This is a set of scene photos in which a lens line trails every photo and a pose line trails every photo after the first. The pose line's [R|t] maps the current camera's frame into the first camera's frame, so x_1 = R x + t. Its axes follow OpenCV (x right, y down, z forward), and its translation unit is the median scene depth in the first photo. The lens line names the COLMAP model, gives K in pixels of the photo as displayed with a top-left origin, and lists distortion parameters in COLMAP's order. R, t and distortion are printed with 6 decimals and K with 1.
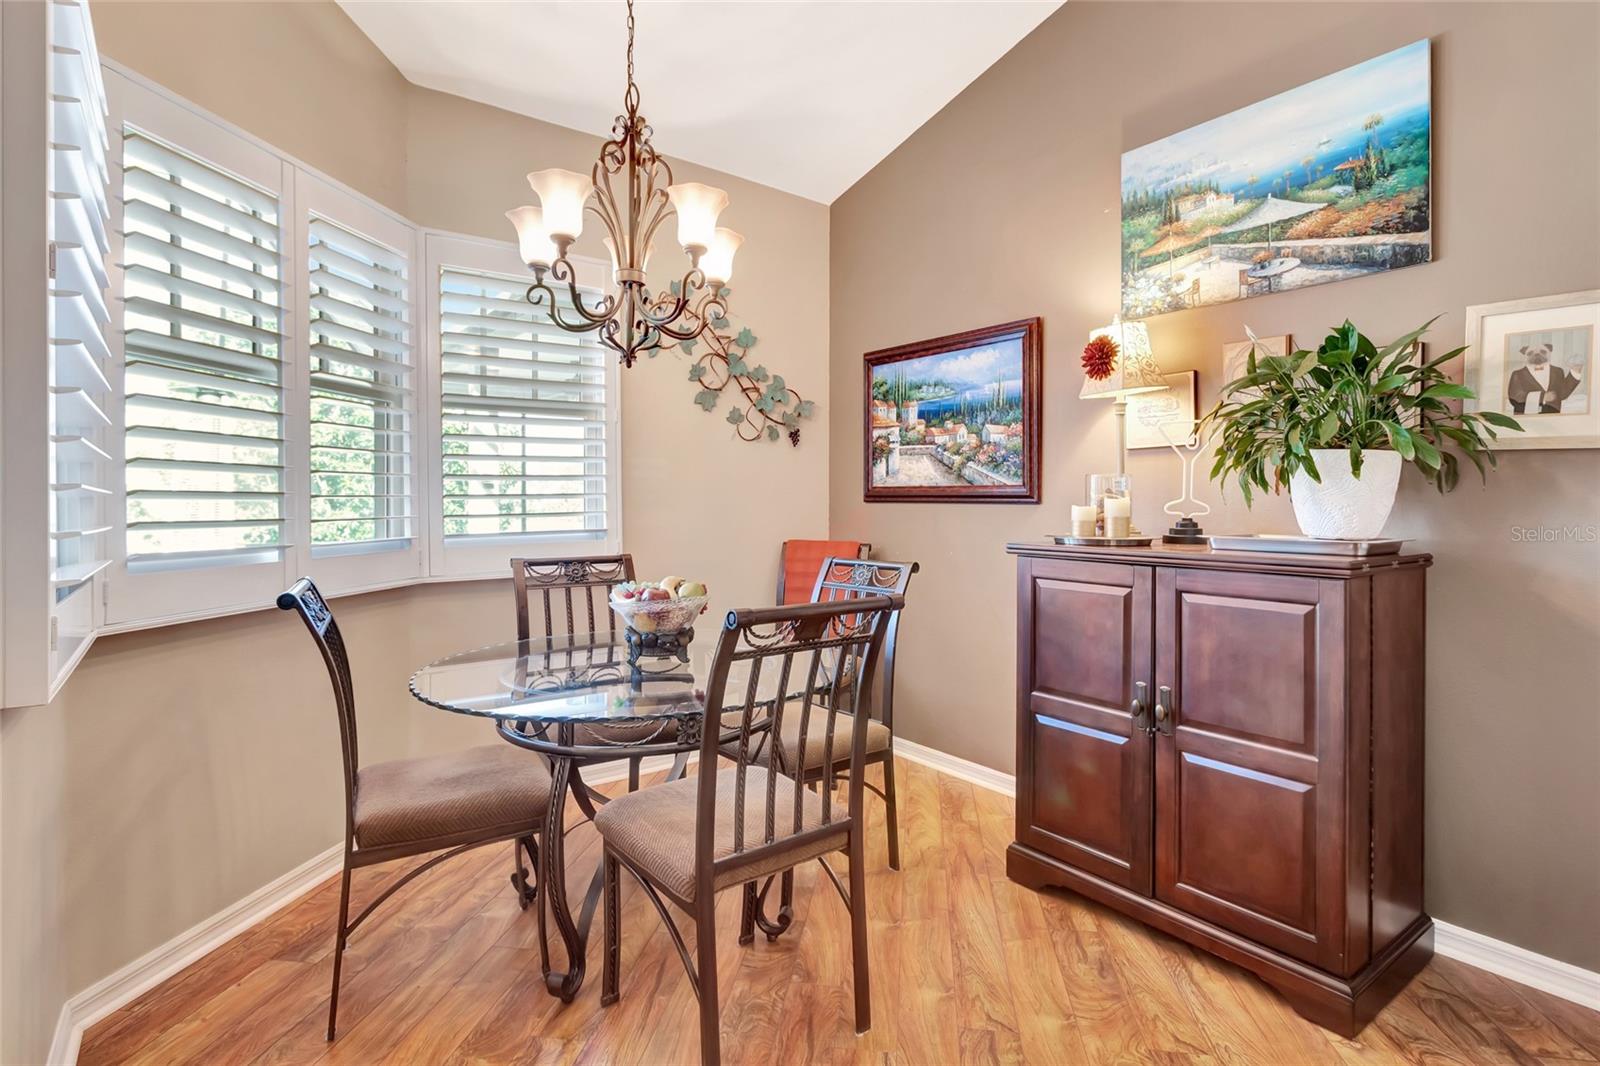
lens RADIAL K [[800.8, 0, 804.6], [0, 800.8, 502.2], [0, 0, 1]] dist [0.004690, 0.000448]
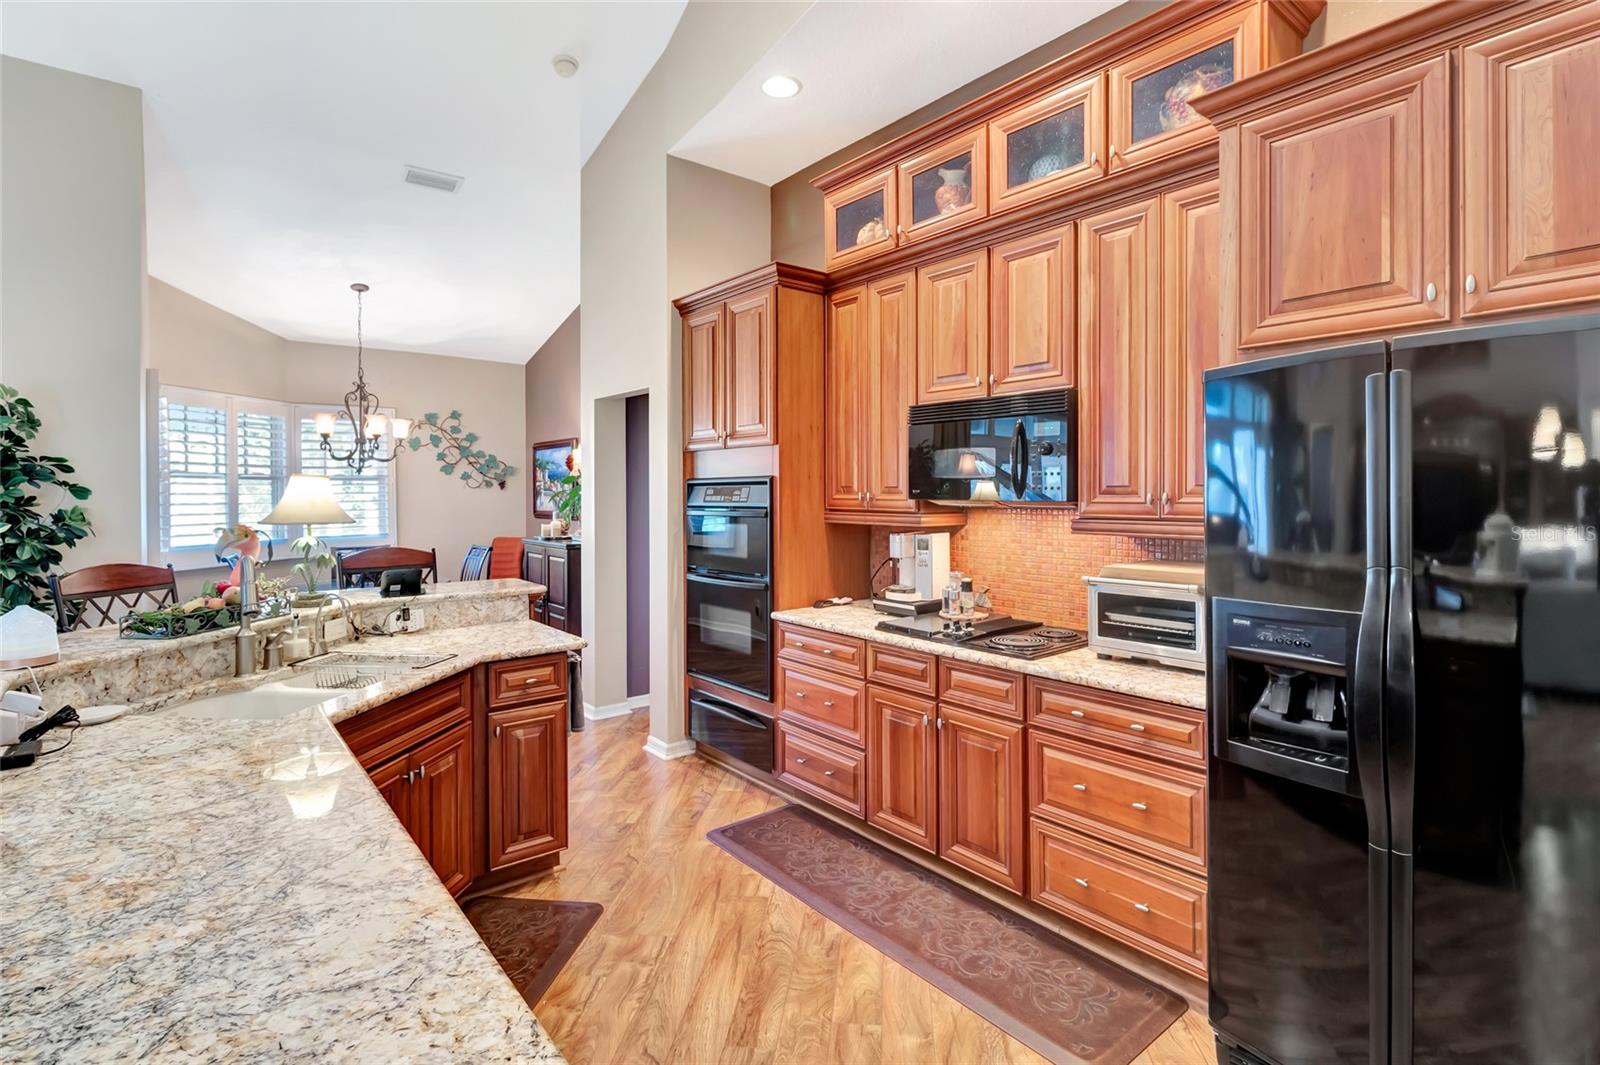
lens RADIAL K [[774.2, 0, 804.7], [0, 774.2, 496.5], [0, 0, 1]] dist [0.002642, -0.000243]
pose [[0.999588, -0.006430, 0.027981, 0.736953], [0.006420, 0.999979, 0.000468, -0.053619], [-0.027984, -0.000288, 0.999608, -1.006651]]
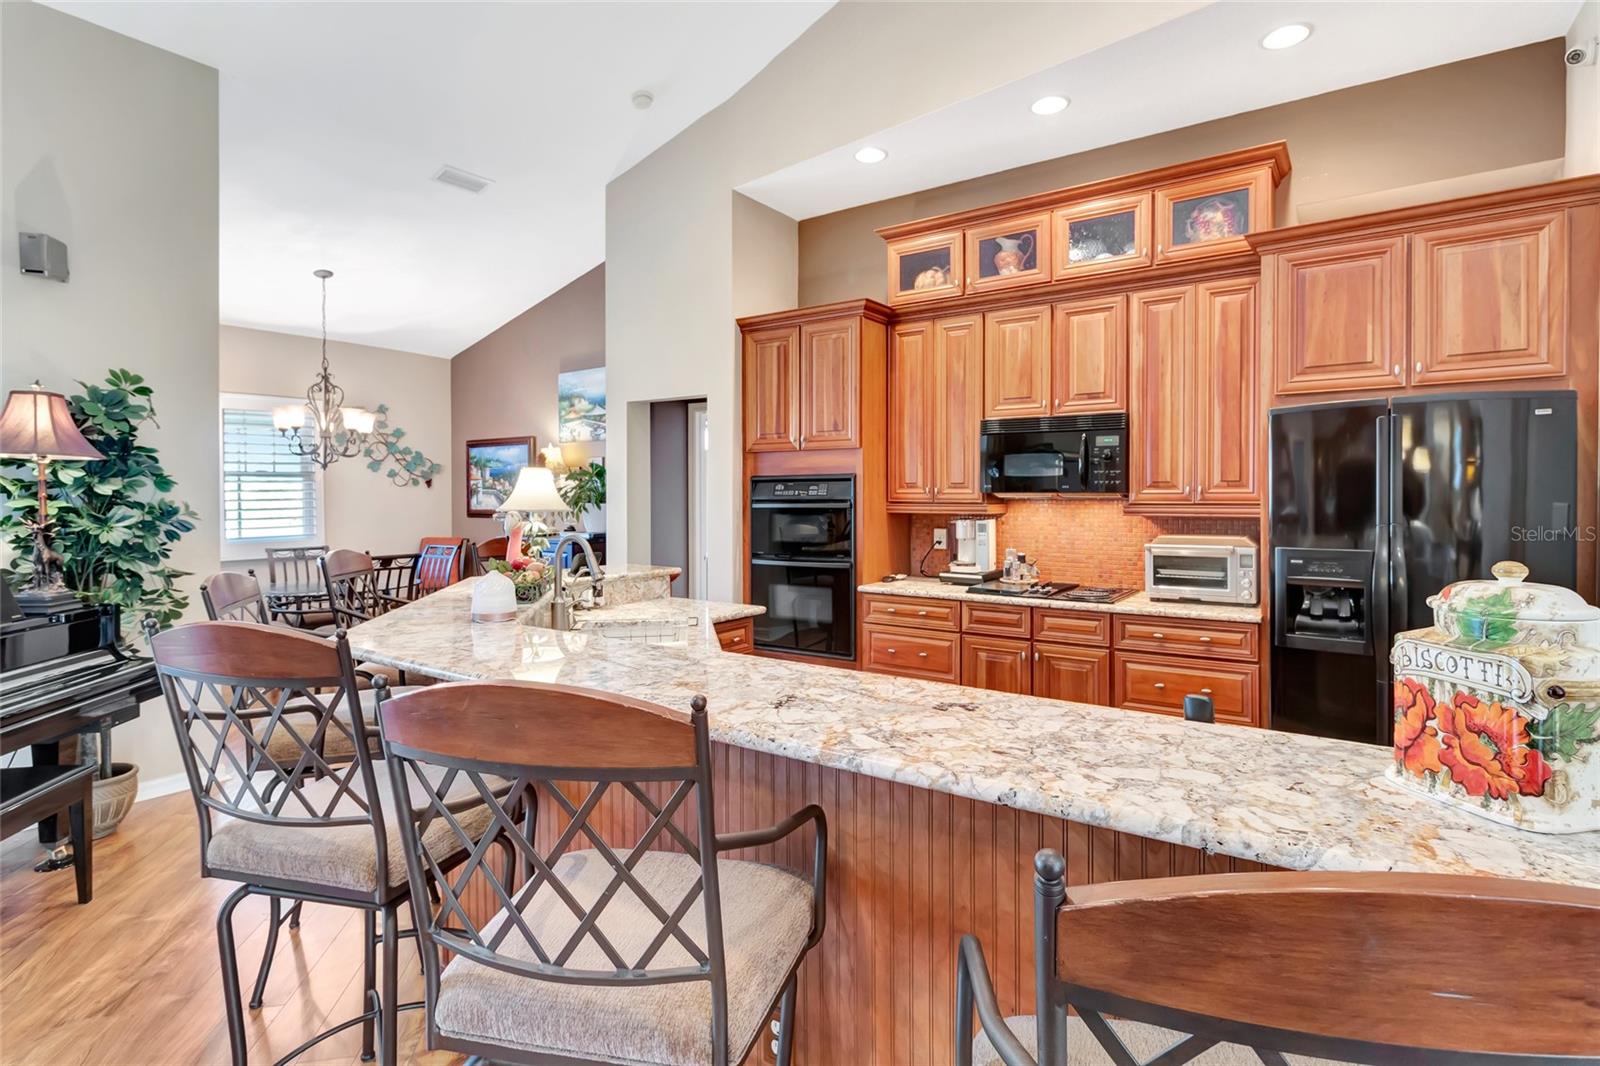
lens RADIAL K [[800.8, 0, 804.6], [0, 800.8, 502.2], [0, 0, 1]] dist [0.004690, 0.000448]
pose [[0.955035, -0.006582, 0.296422, 0.297994], [0.005886, 0.999977, 0.003242, -0.040598], [-0.296436, -0.001351, 0.955052, -1.169507]]
